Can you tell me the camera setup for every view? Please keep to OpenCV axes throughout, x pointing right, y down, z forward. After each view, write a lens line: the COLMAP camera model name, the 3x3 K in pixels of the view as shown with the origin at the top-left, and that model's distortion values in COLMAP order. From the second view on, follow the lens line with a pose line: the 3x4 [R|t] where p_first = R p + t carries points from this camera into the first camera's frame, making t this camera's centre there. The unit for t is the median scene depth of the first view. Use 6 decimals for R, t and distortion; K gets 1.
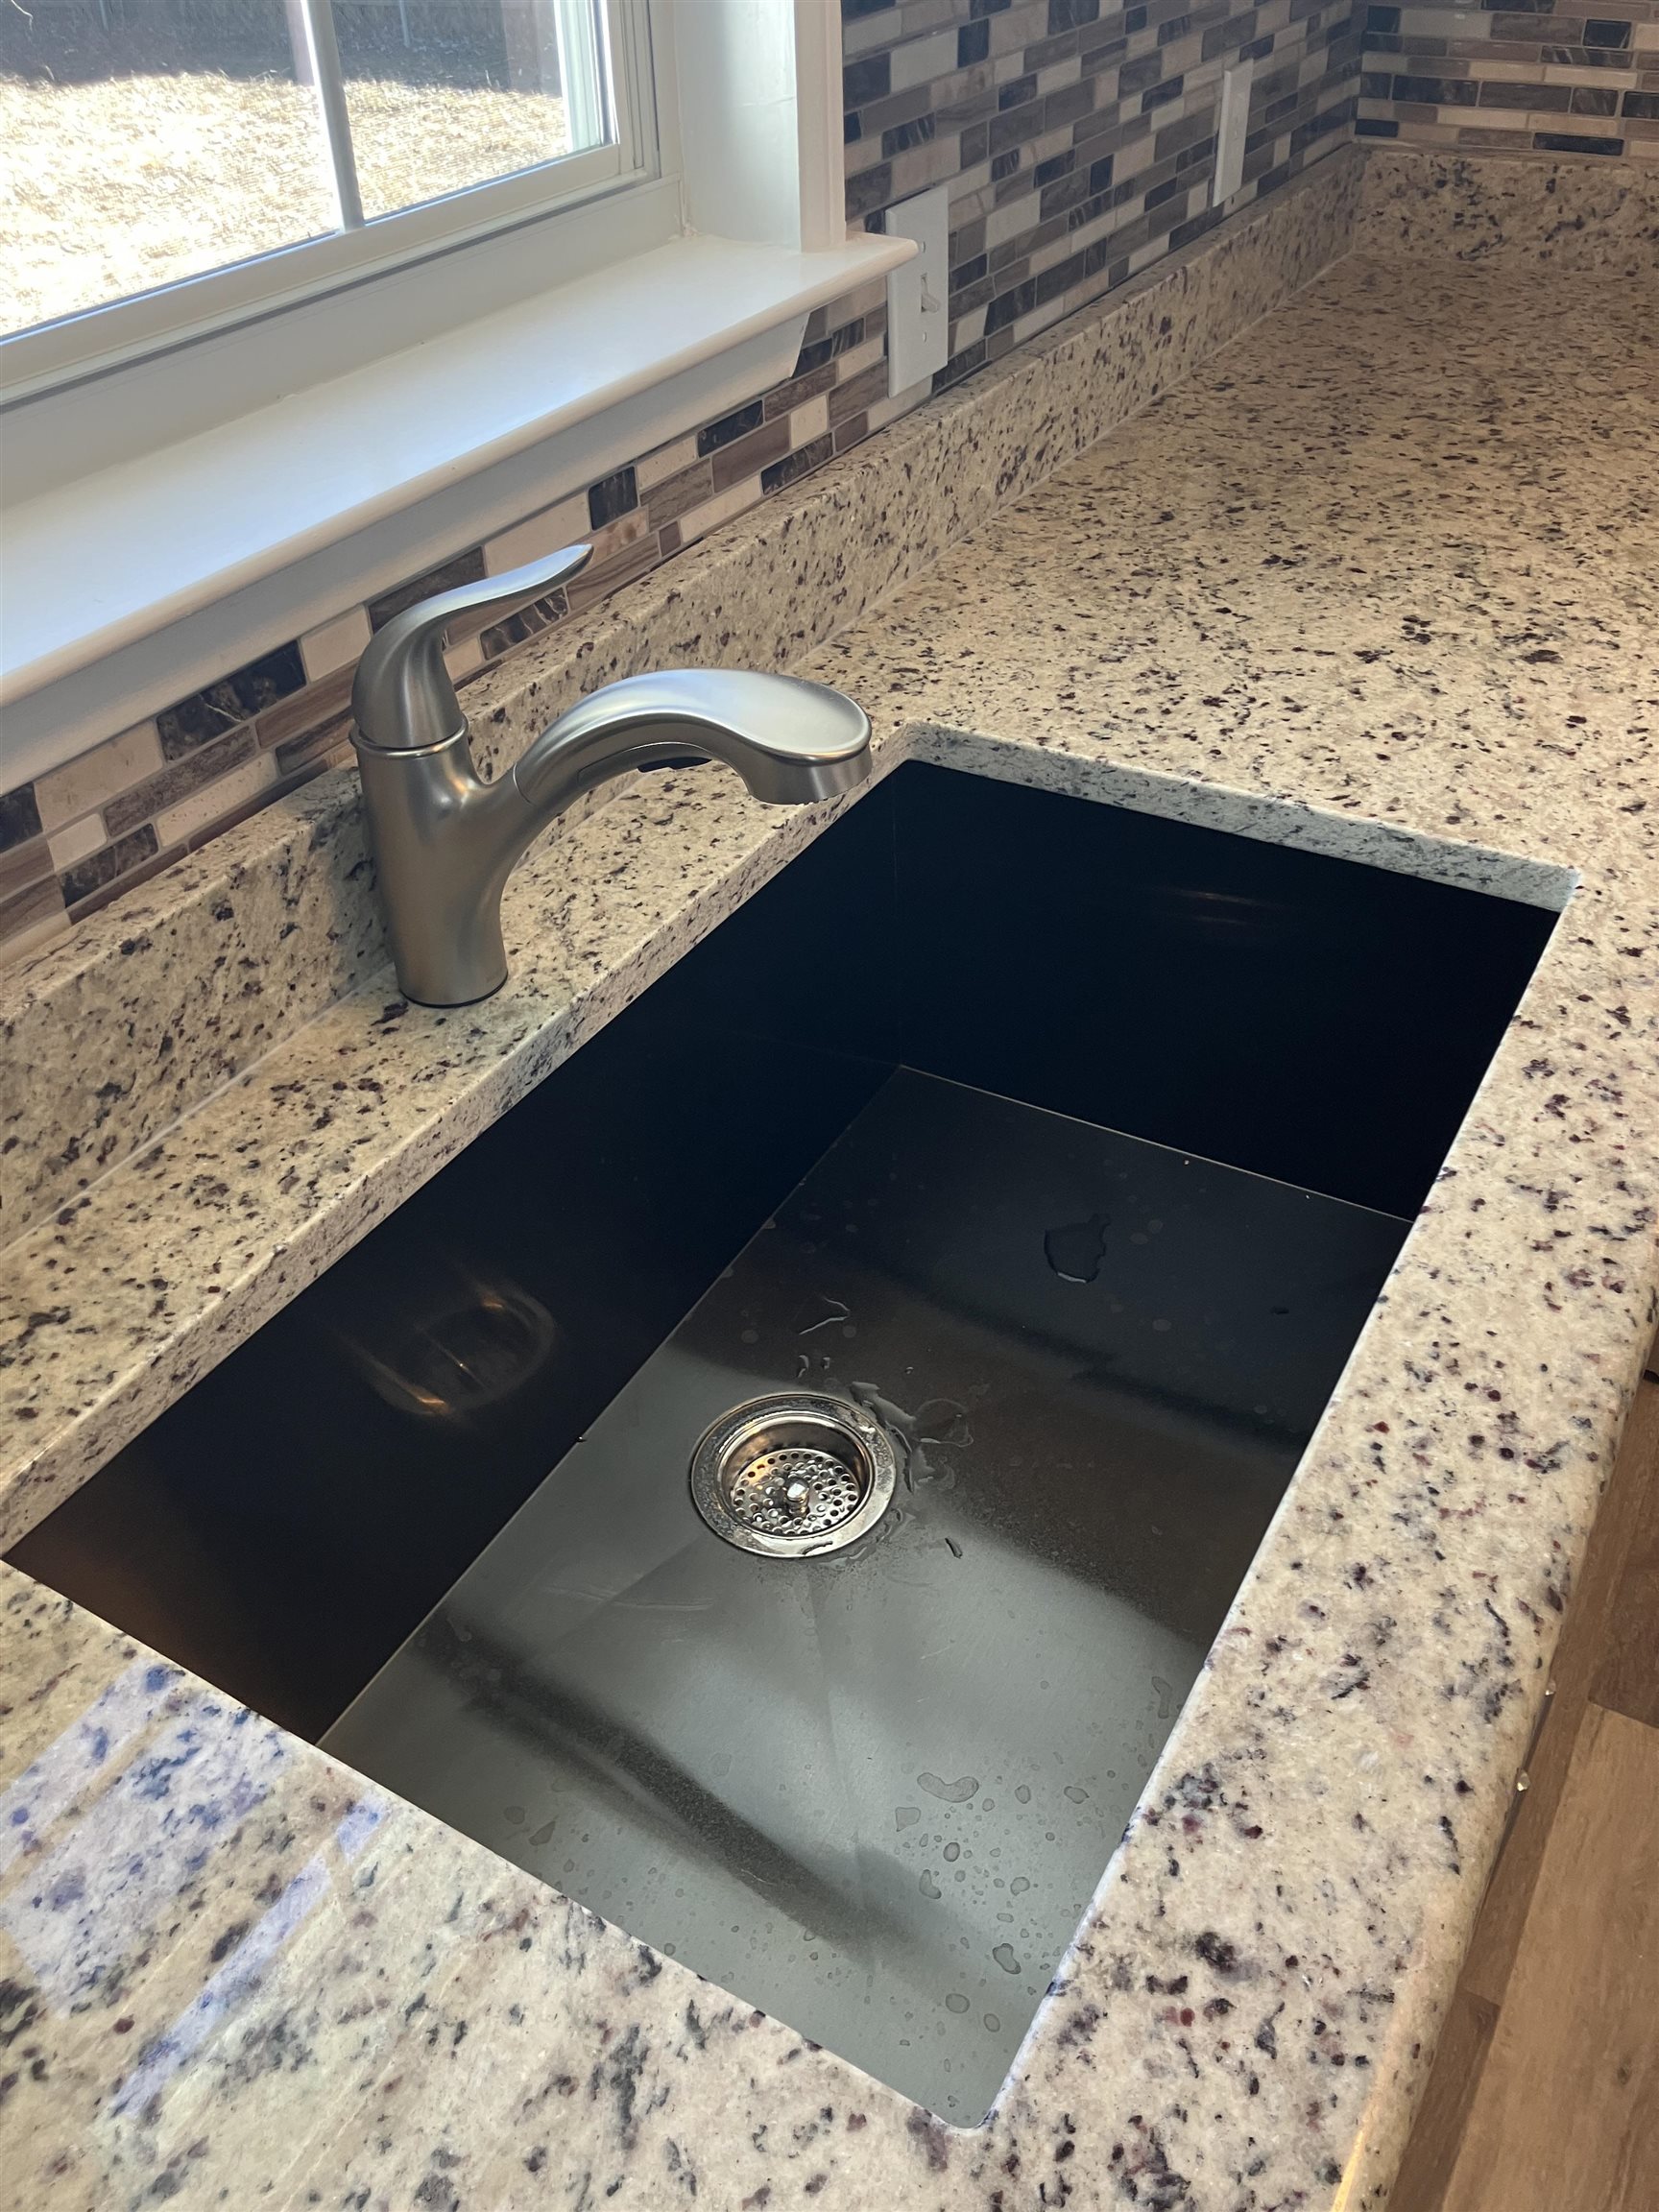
lens RADIAL K [[1824.4, 0, 824.8], [0, 1824.4, 1072.3], [0, 0, 1]] dist [0.016198, 0.006331]
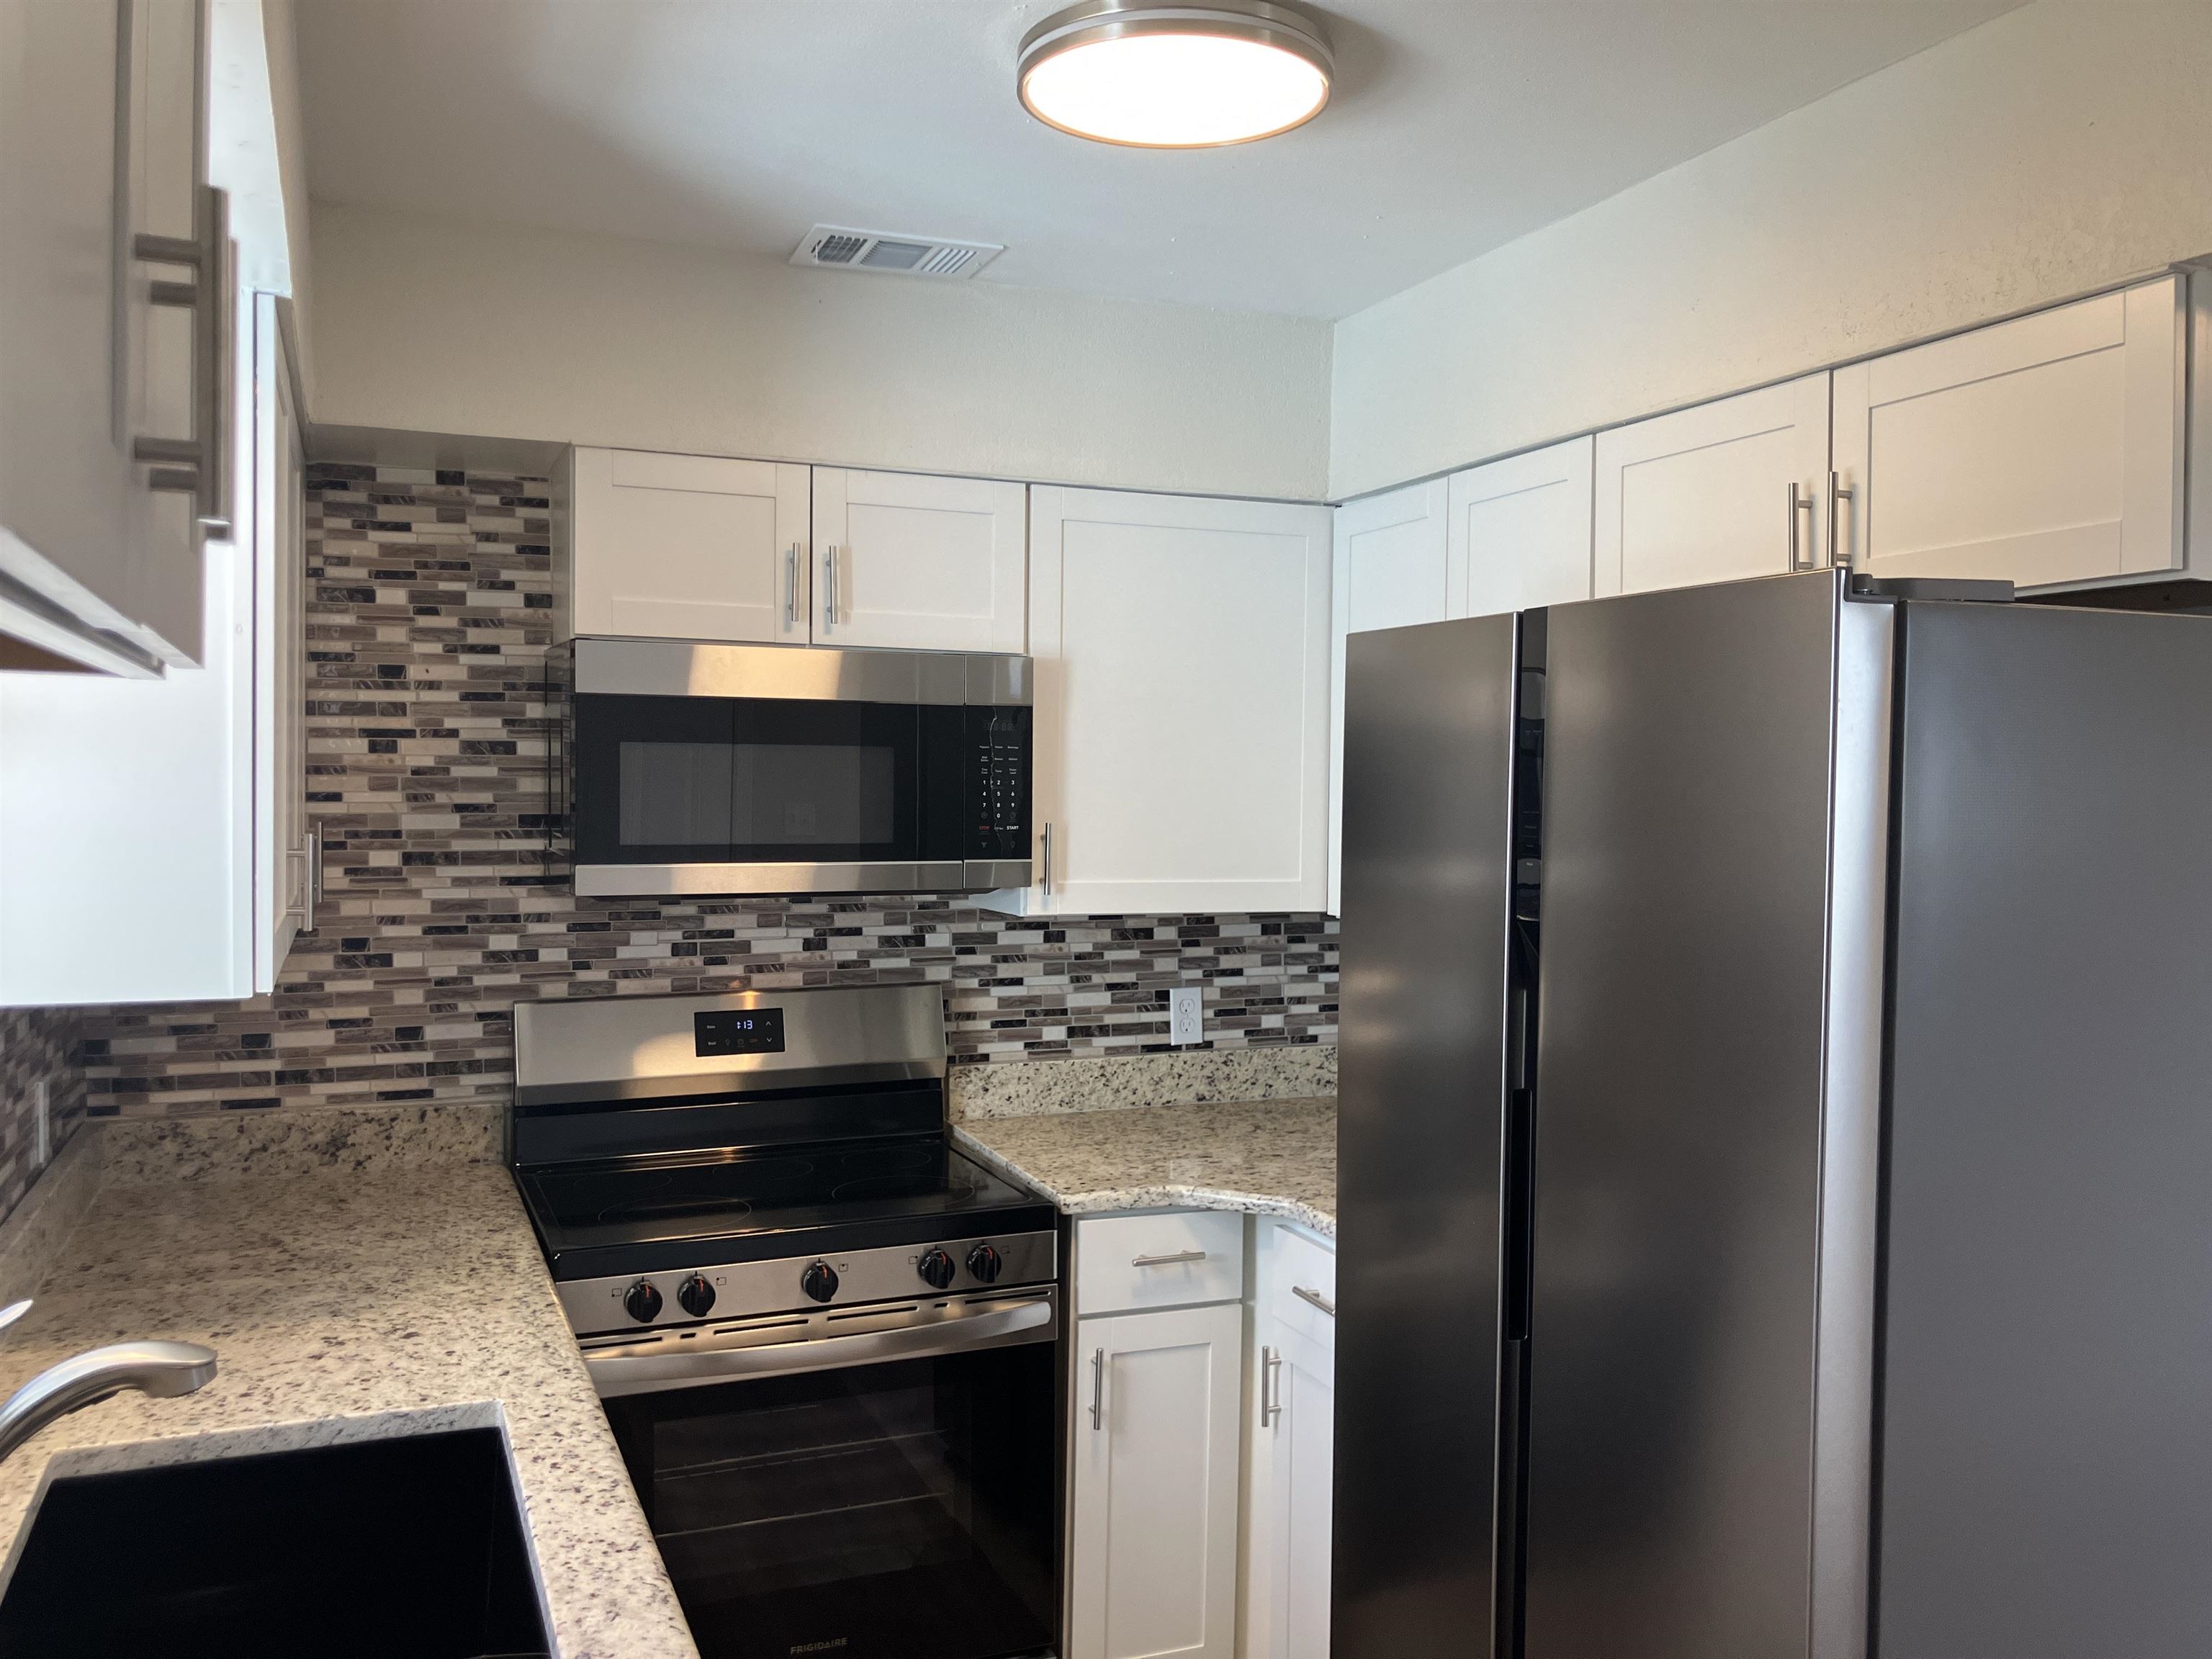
lens RADIAL K [[1799.9, 0, 1110.4], [0, 1799.9, 797.9], [0, 0, 1]] dist [0.012839, 0.004972]
pose [[0.603973, 0.027647, 0.796525, -0.642032], [0.459863, 0.804172, -0.376609, 0.344061], [-0.650955, 0.593754, 0.472984, -0.615099]]
